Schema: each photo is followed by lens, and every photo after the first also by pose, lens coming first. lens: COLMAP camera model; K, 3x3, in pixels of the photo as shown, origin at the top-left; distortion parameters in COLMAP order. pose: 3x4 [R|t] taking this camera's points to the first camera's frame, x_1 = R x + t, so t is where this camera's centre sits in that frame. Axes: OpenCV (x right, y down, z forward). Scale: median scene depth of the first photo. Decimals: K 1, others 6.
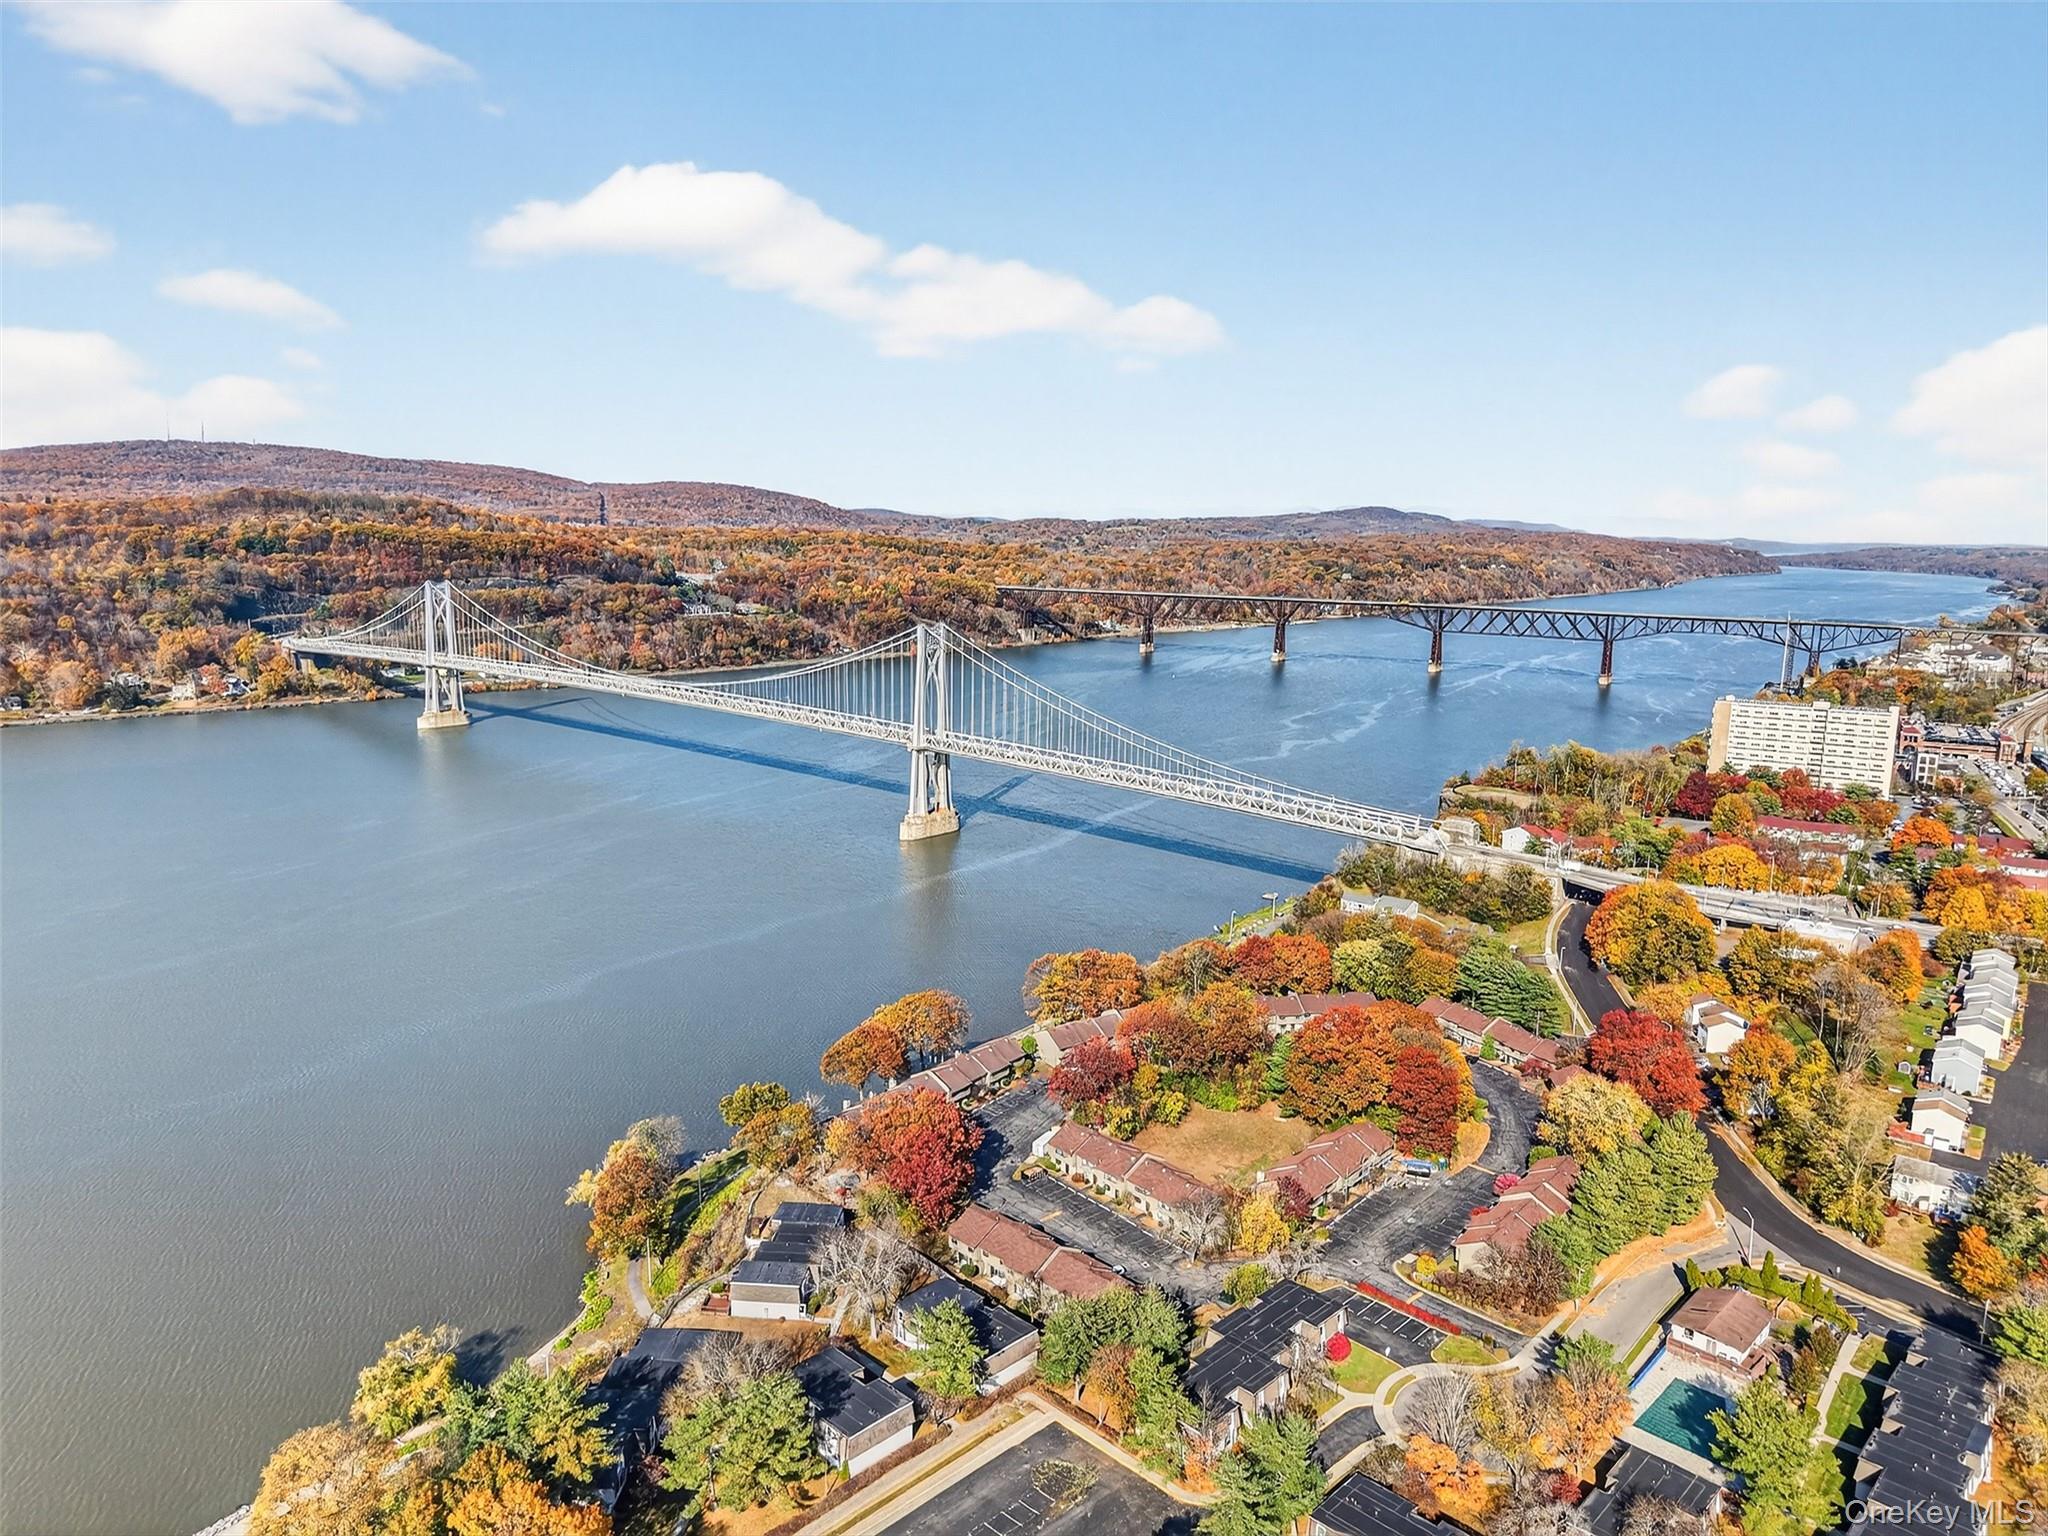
lens RADIAL K [[1374.5, 0, 1013.9], [0, 1374.5, 766.7], [0, 0, 1]] dist [0.002265, -0.002028]
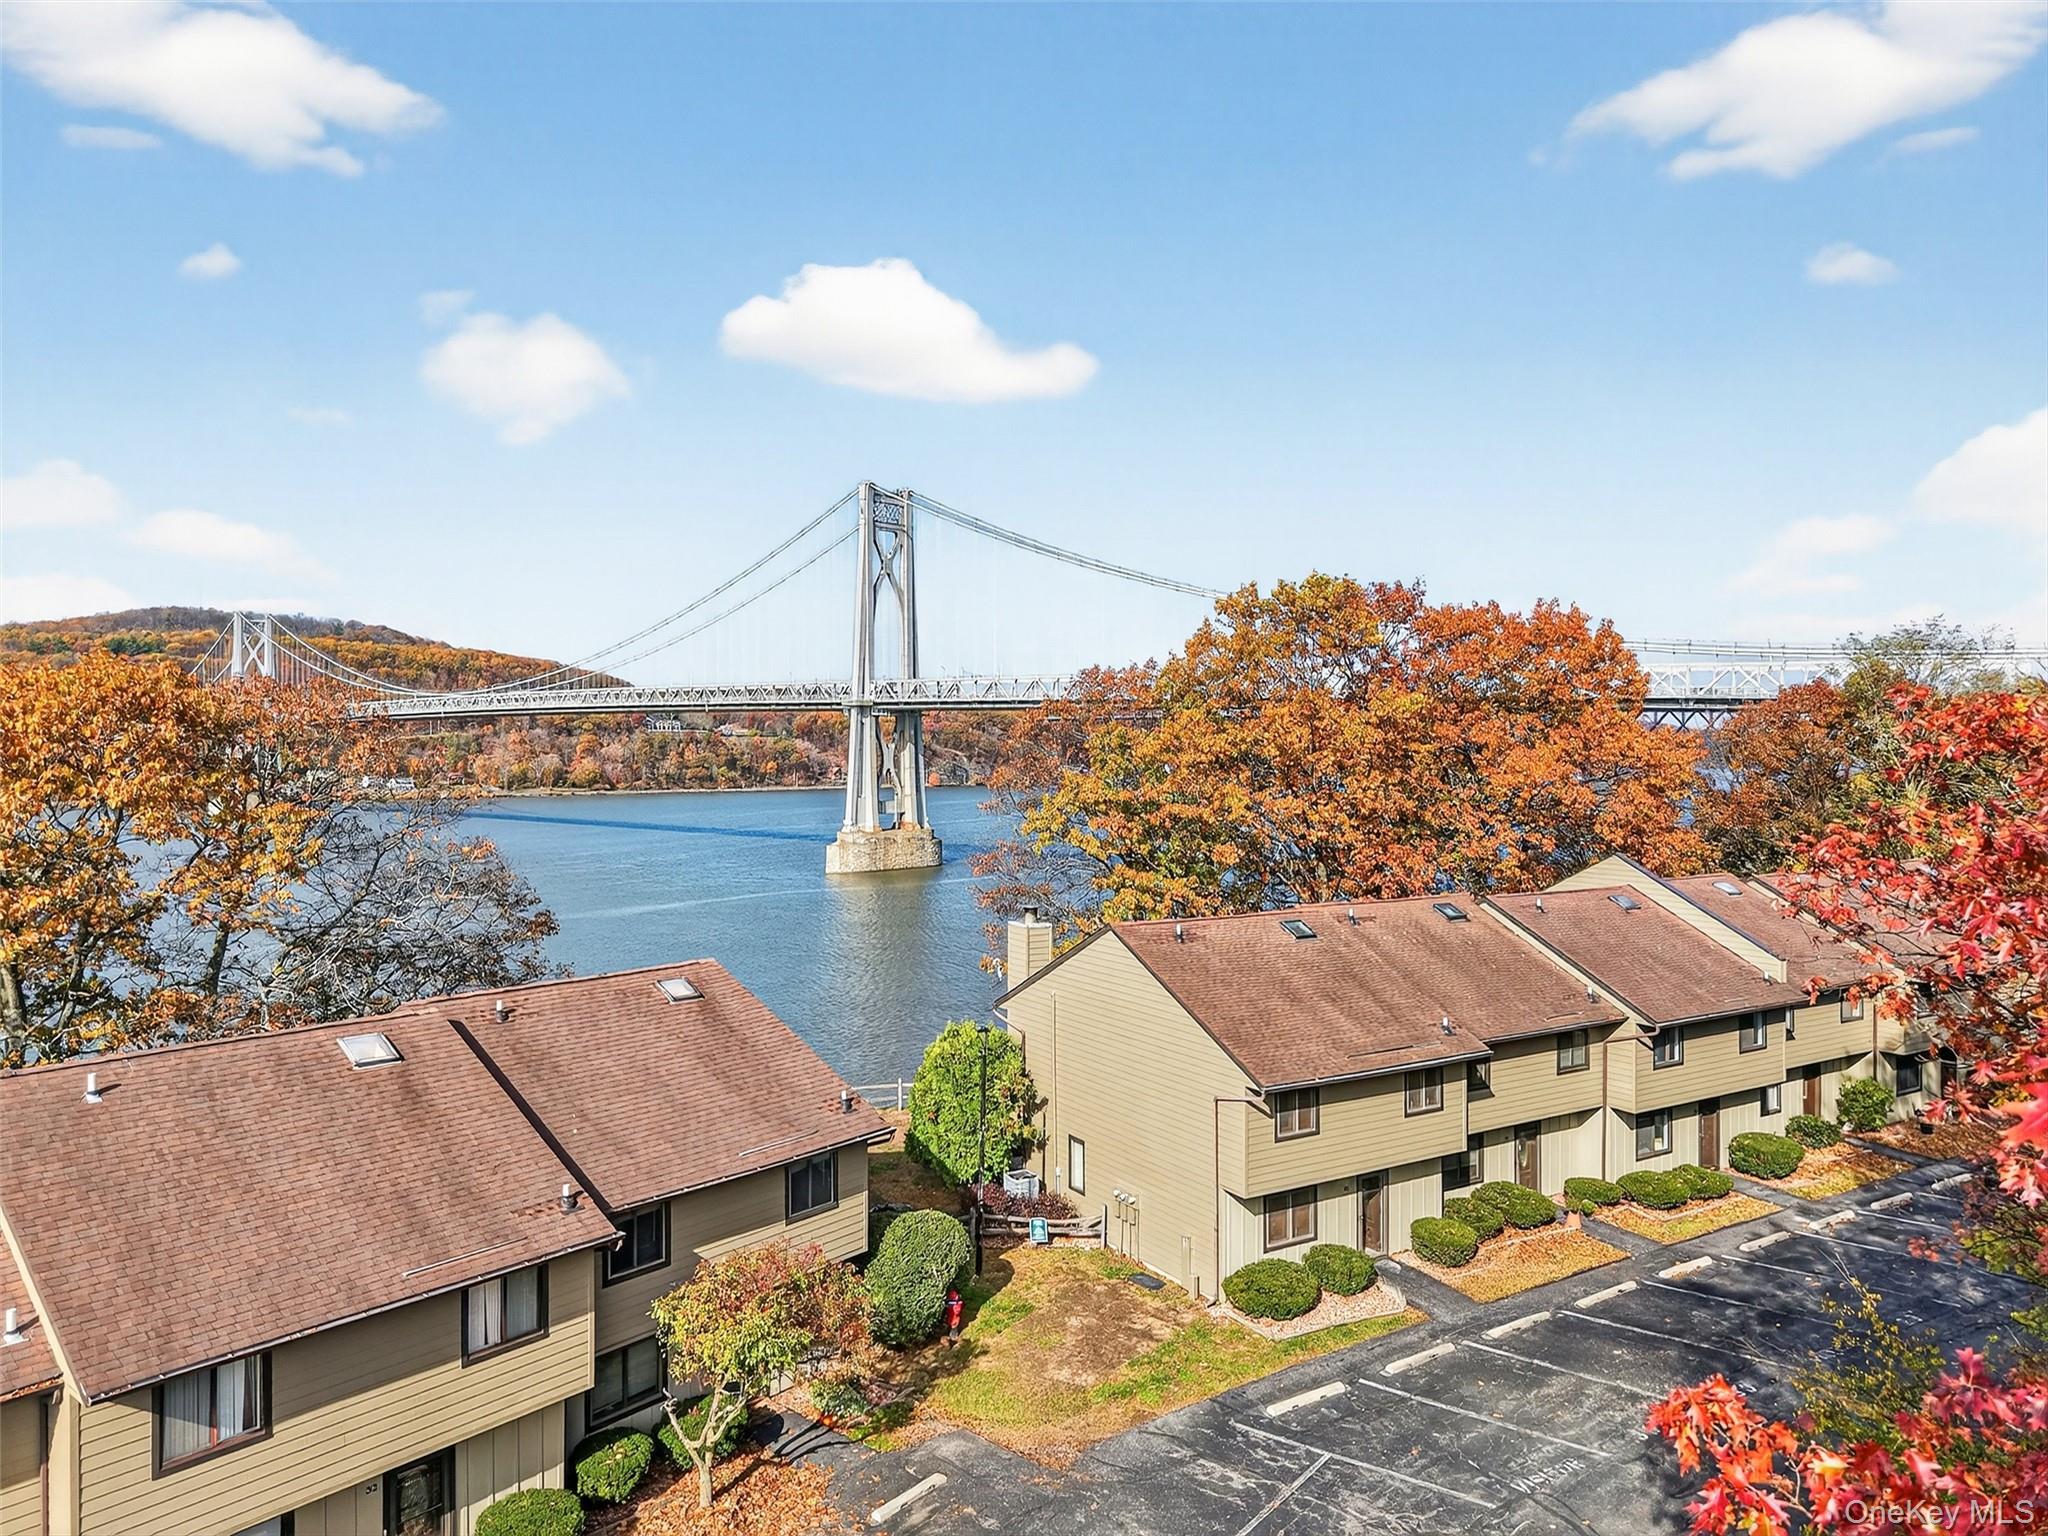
lens RADIAL K [[1374.5, 0, 1026.6], [0, 1374.5, 766.0], [0, 0, 1]] dist [0.002265, -0.002028]
pose [[0.999507, -0.016144, -0.026913, 0.005739], [0.011447, 0.986004, -0.166325, 0.051790], [0.029222, 0.165935, 0.985704, 0.230325]]
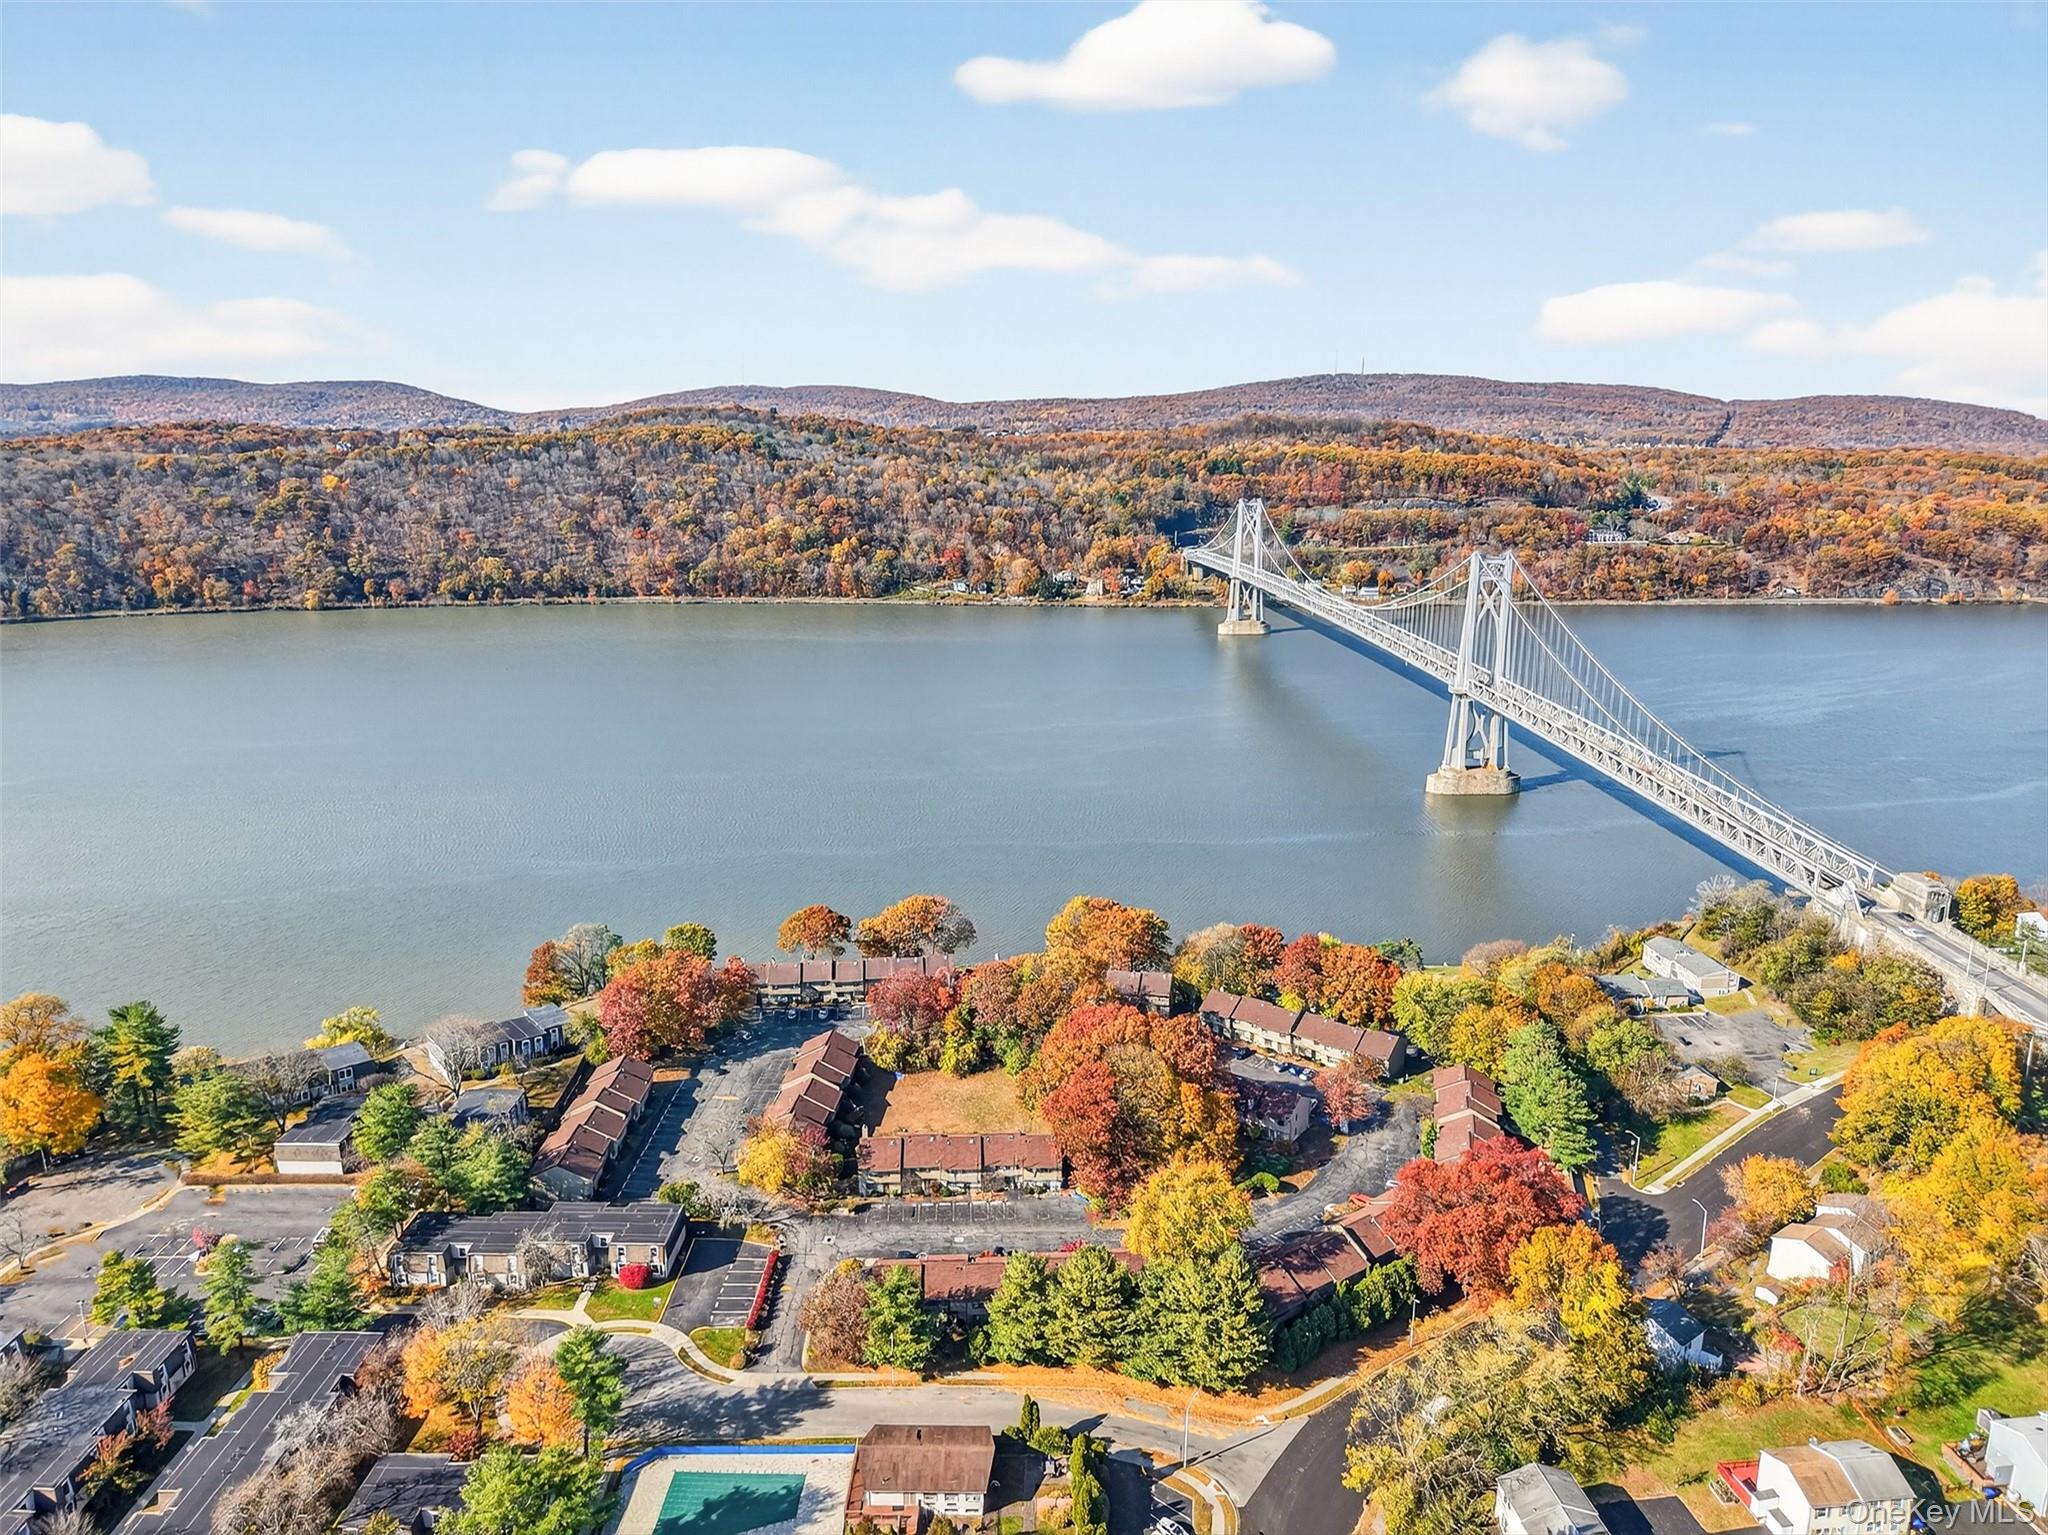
lens RADIAL K [[1374.5, 0, 1015.3], [0, 1374.5, 767.7], [0, 0, 1]] dist [0.002265, -0.002028]
pose [[0.691043, 0.154808, -0.706041, 0.190099], [-0.113500, 0.987918, 0.105523, -0.014619], [0.713847, 0.007214, 0.700265, 0.076193]]
